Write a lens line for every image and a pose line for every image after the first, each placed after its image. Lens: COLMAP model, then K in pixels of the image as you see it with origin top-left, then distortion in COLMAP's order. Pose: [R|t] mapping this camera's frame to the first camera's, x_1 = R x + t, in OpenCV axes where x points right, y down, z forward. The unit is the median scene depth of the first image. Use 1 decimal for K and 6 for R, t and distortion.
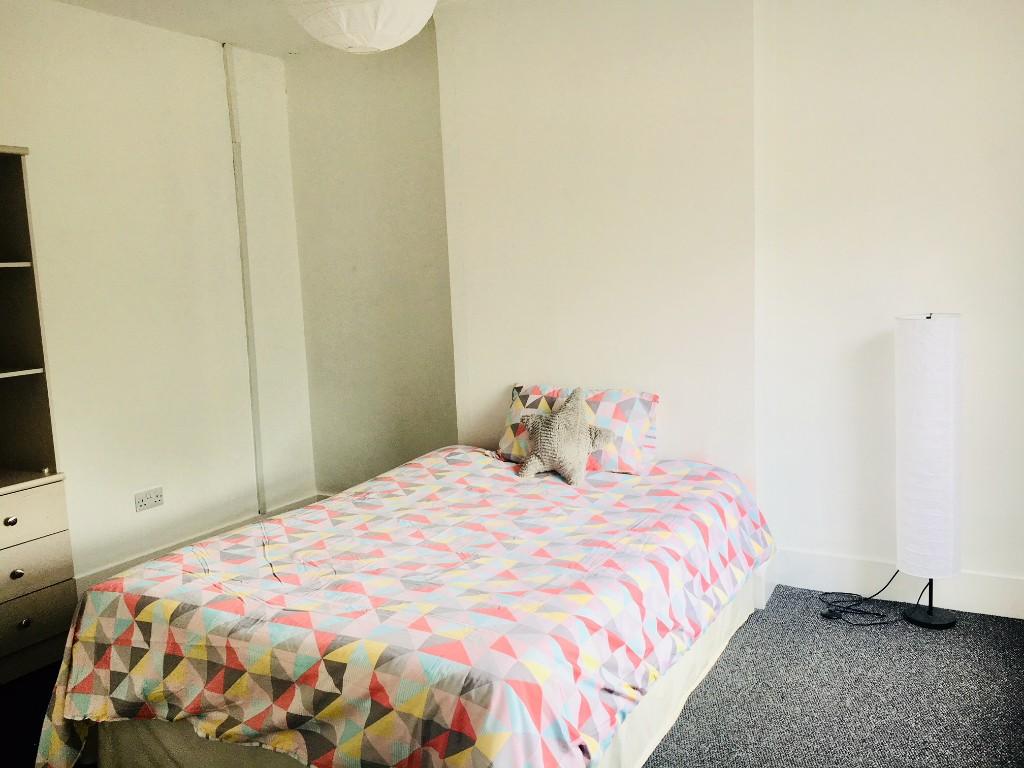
lens RADIAL K [[879.1, 0, 512.0], [0, 879.1, 384.0], [0, 0, 1]] dist [0.050657, -0.006410]
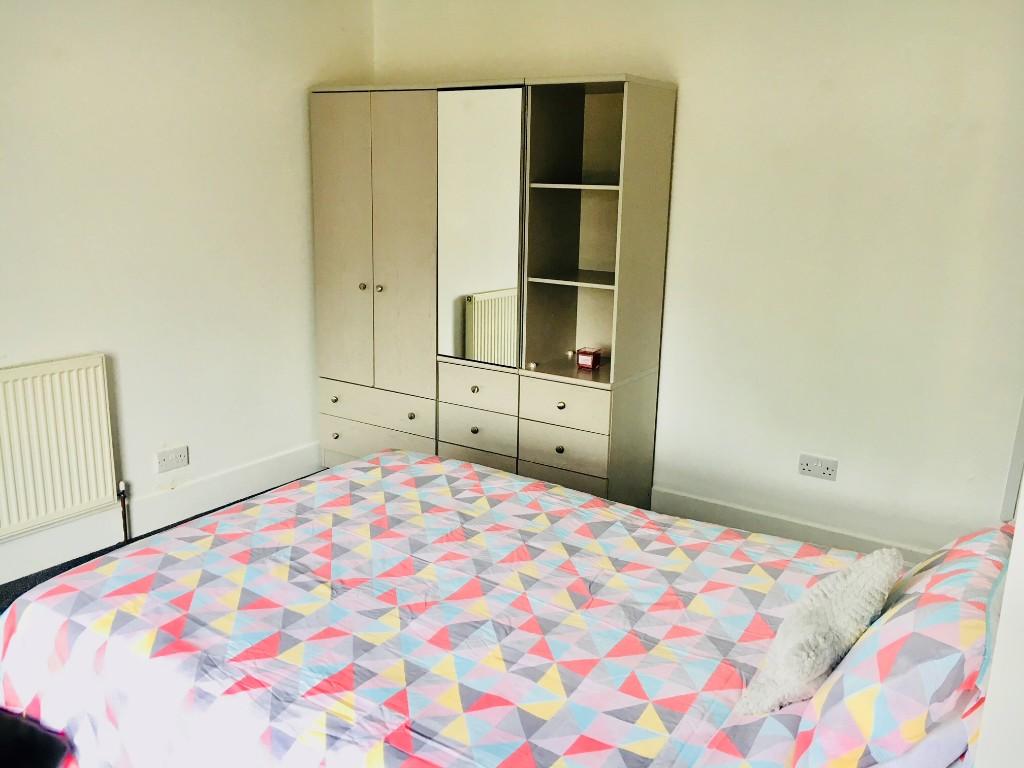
lens RADIAL K [[879.1, 0, 512.0], [0, 879.1, 384.0], [0, 0, 1]] dist [0.050657, -0.006410]
pose [[-0.072152, 0.273331, -0.959210, 0.558687], [-0.152640, 0.947362, 0.281436, -0.192887], [0.985645, 0.166720, -0.026633, 0.952496]]
